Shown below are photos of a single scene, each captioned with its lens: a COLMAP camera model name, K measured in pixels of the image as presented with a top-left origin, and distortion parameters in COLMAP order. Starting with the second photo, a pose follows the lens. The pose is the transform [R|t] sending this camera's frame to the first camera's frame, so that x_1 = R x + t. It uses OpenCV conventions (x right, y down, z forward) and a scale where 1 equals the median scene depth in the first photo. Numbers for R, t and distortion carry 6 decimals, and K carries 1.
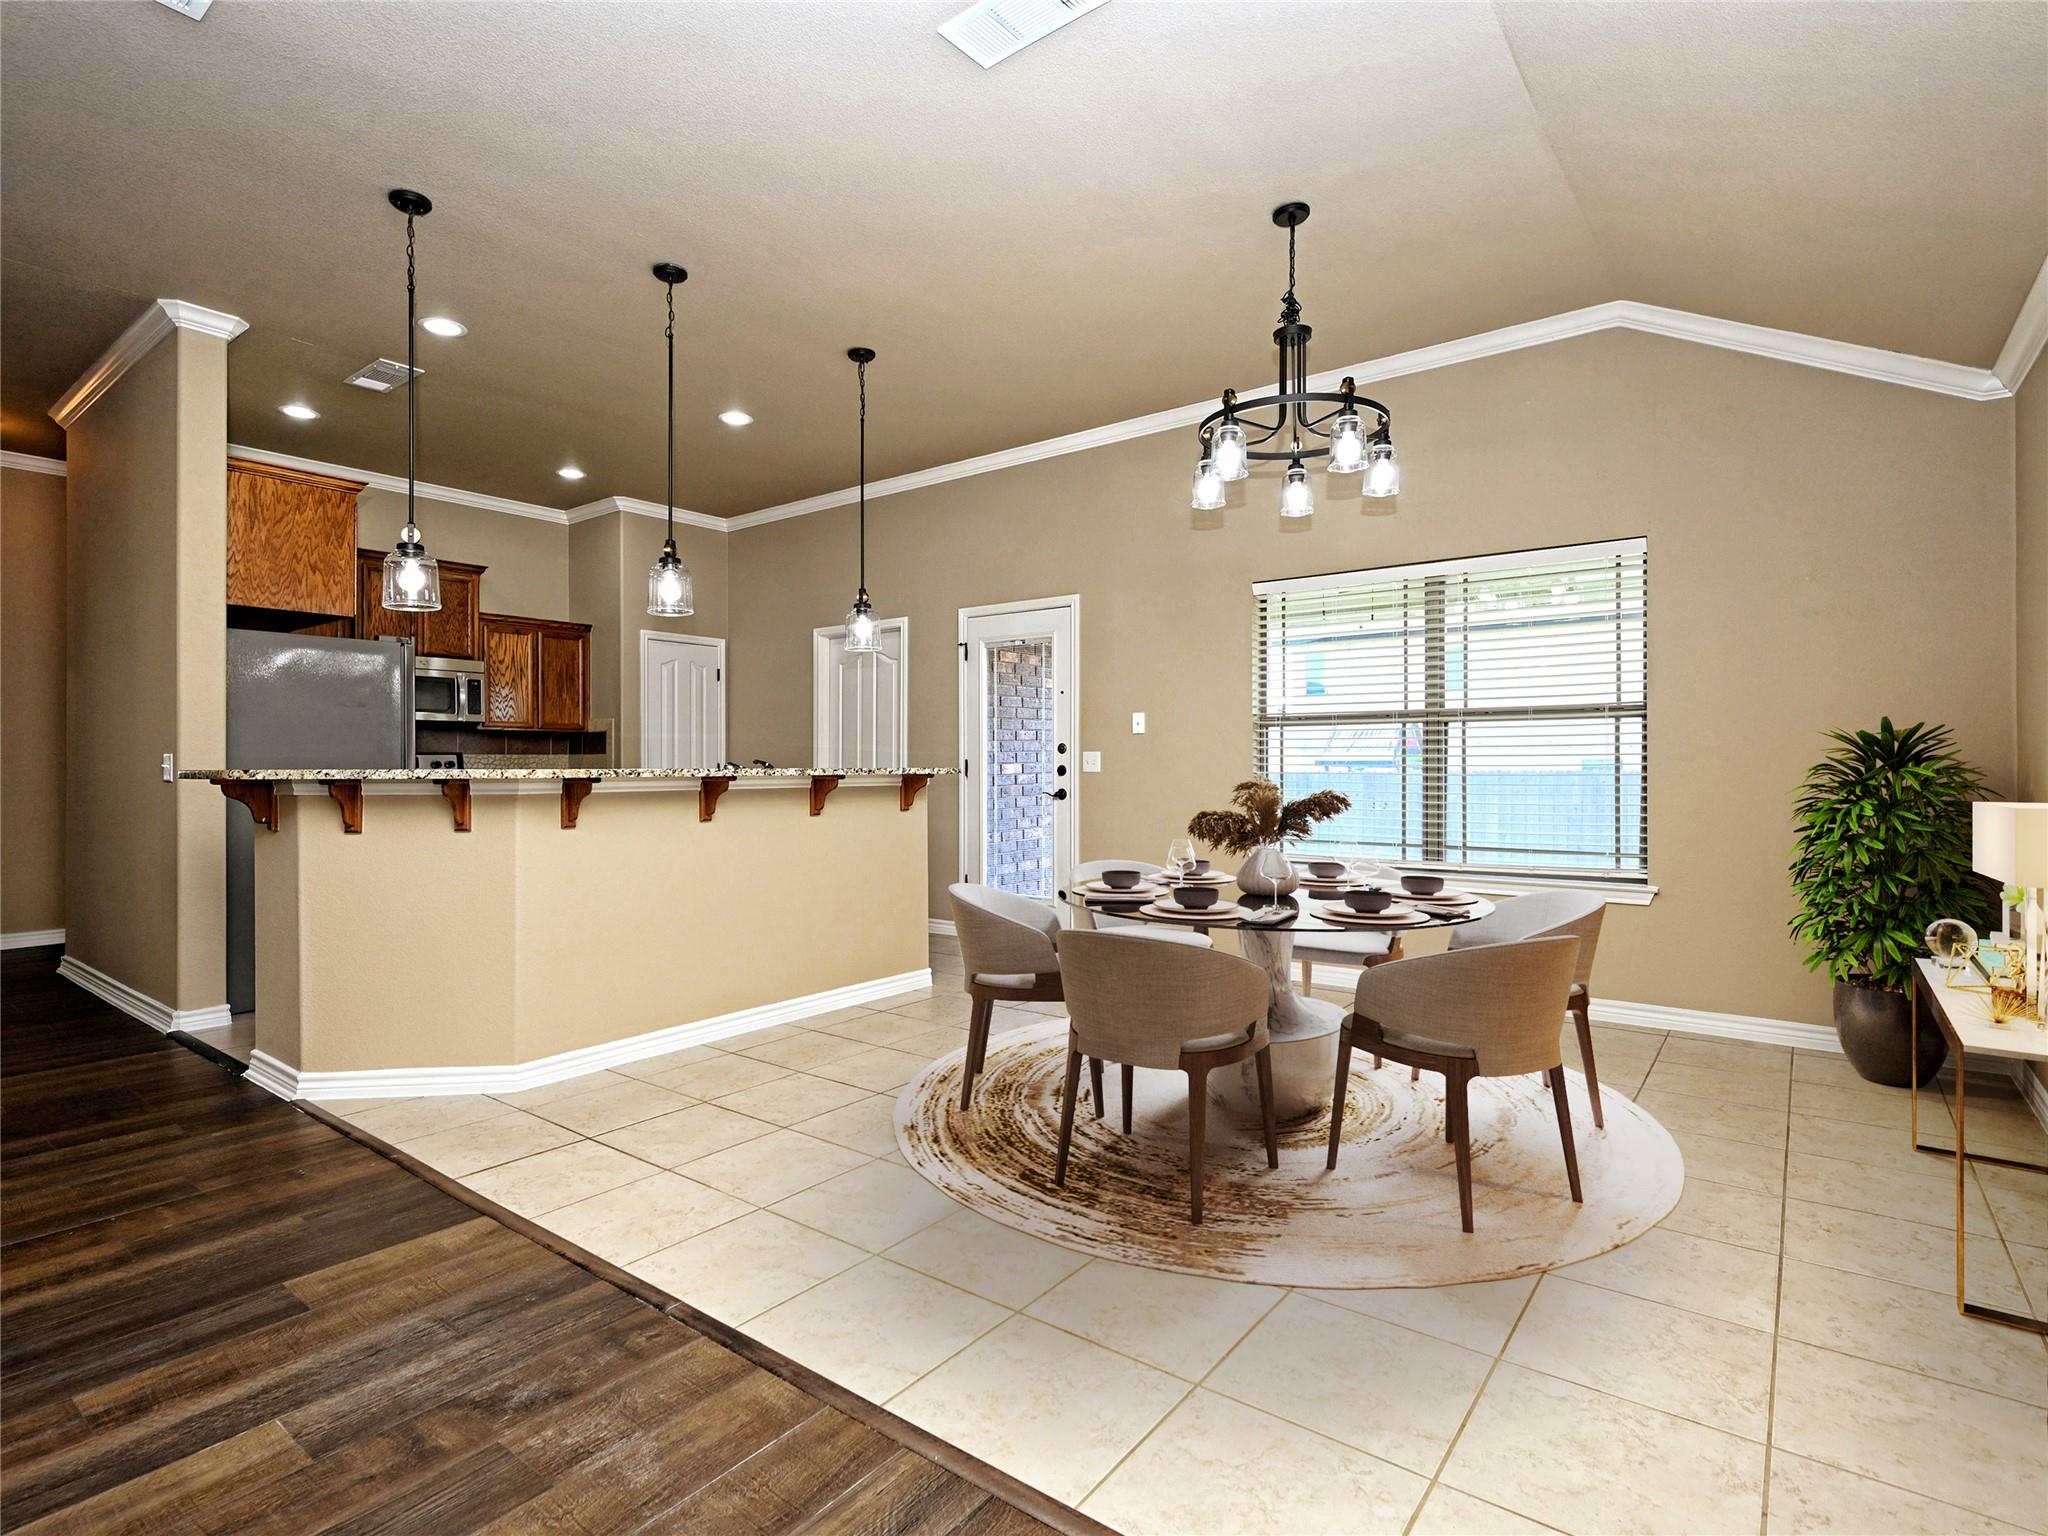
lens RADIAL K [[1004.4, 0, 1024.0], [0, 1004.4, 768.0], [0, 0, 1]] dist [-0.000701, 0.000807]
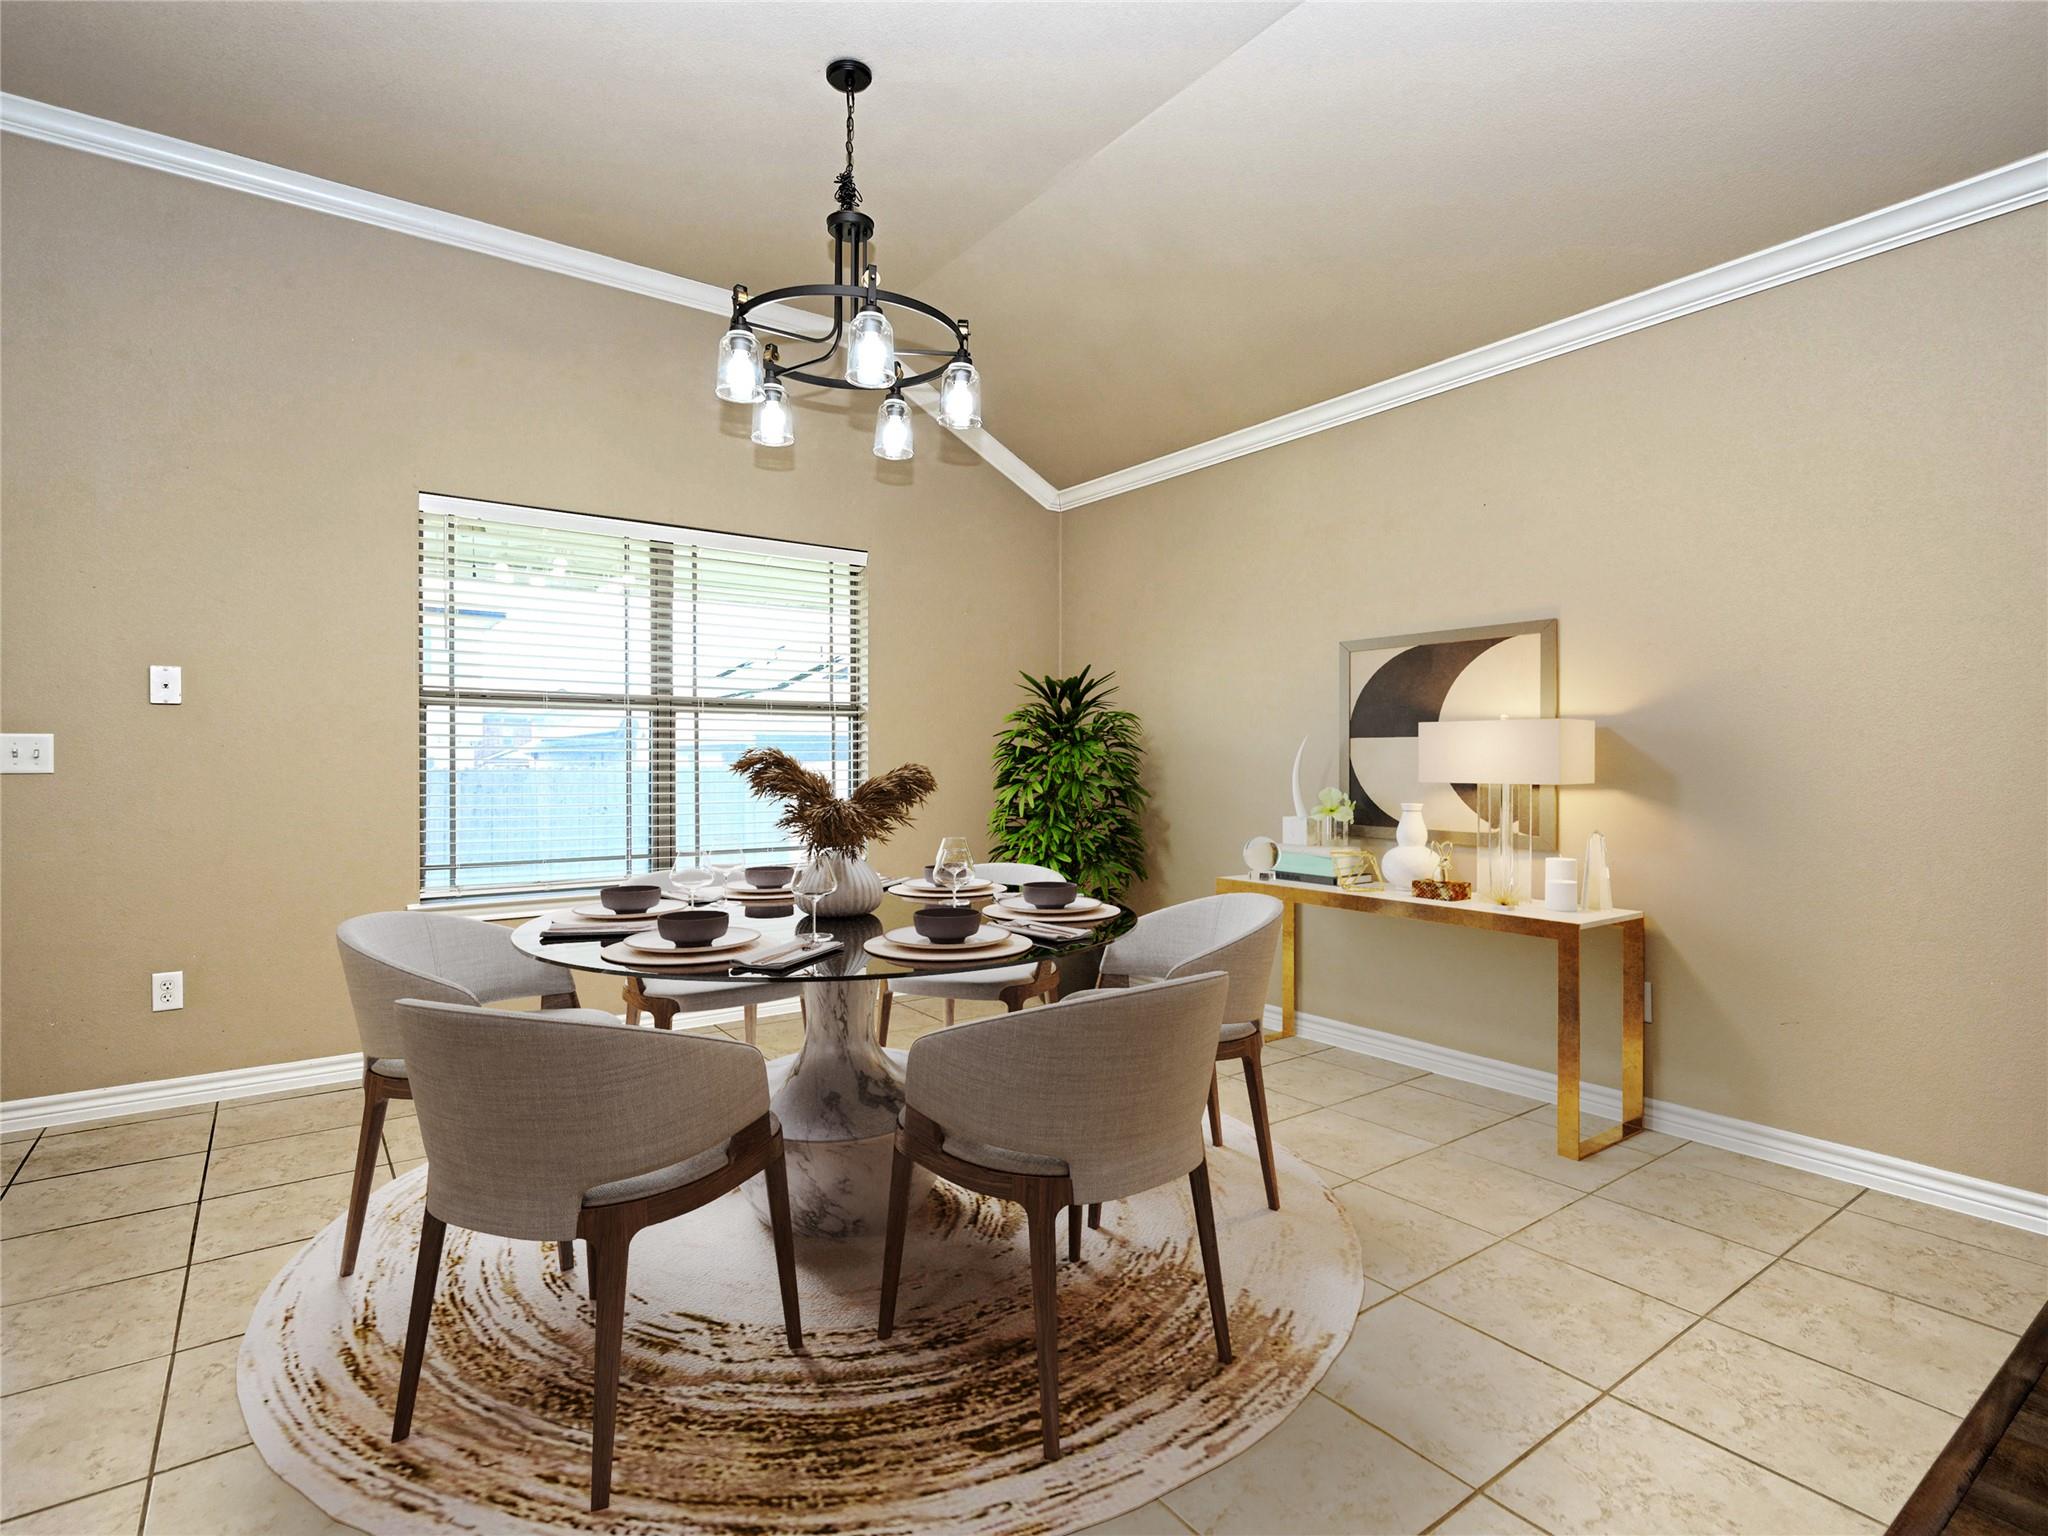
lens RADIAL K [[1043.5, 0, 1020.9], [0, 1043.5, 745.6], [0, 0, 1]] dist [0.001495, -0.000102]
pose [[0.267085, 0.012461, 0.963592, -0.398495], [-0.001553, 0.999921, -0.012500, -0.006933], [-0.963672, 0.001842, 0.267083, 0.528854]]
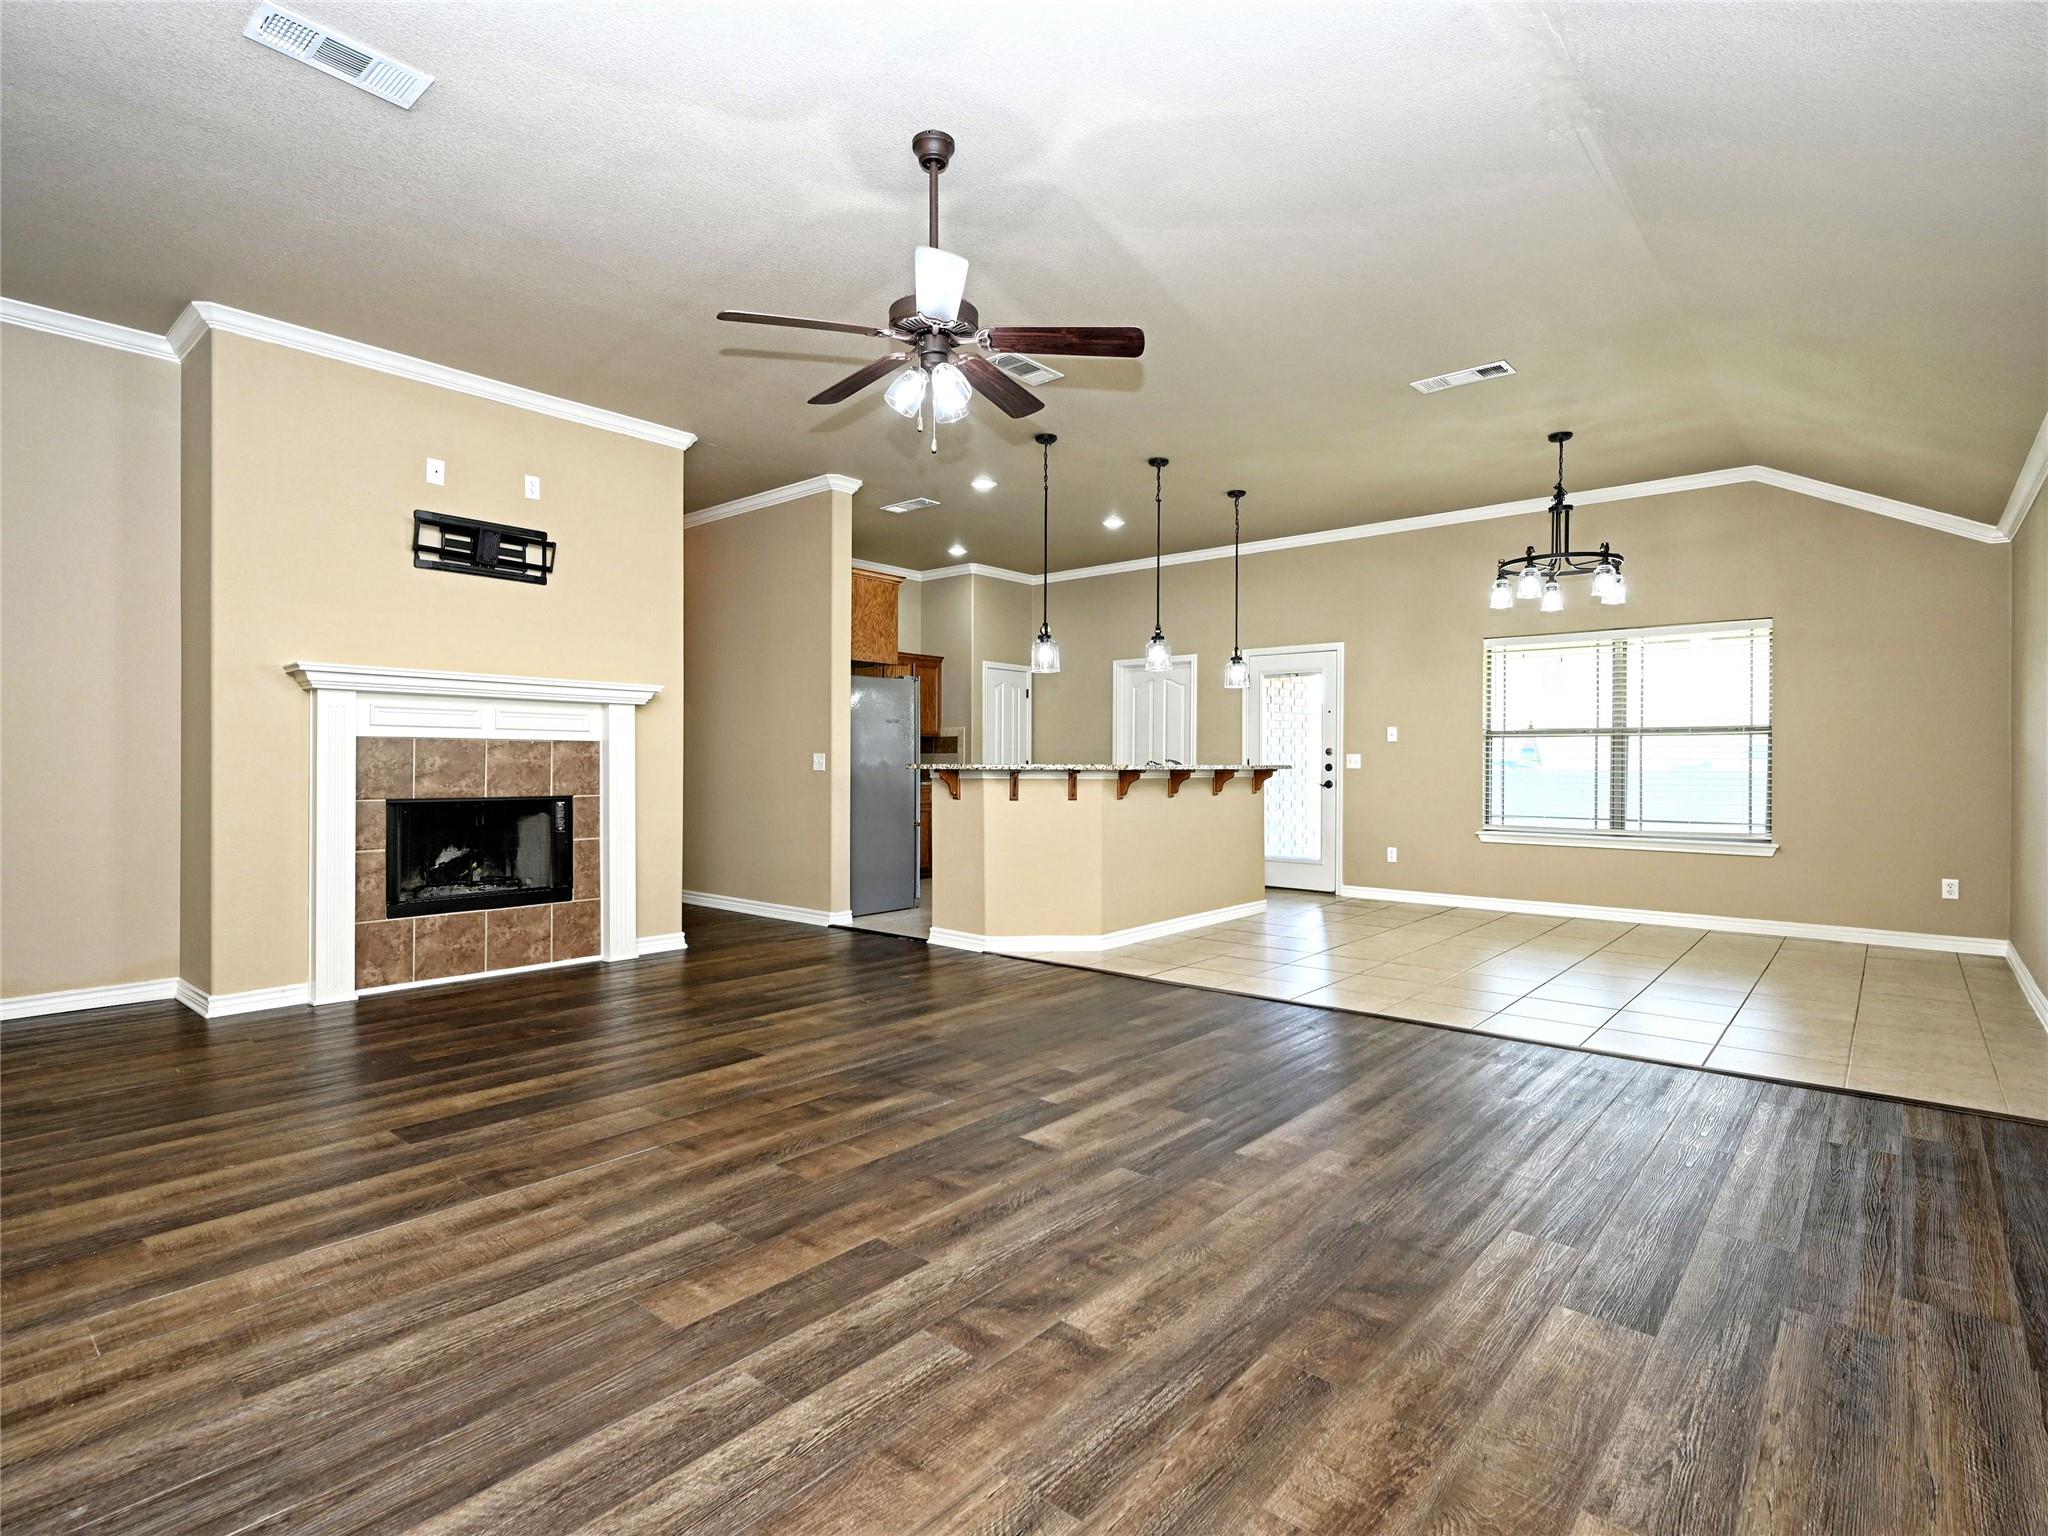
lens RADIAL K [[1016.3, 0, 1014.3], [0, 1016.3, 763.9], [0, 0, 1]] dist [0.000655, -0.000678]
pose [[0.998789, 0.005693, -0.048876, -0.456622], [-0.005730, 0.999983, -0.000614, 0.001503], [0.048872, 0.000893, 0.998805, -0.605238]]
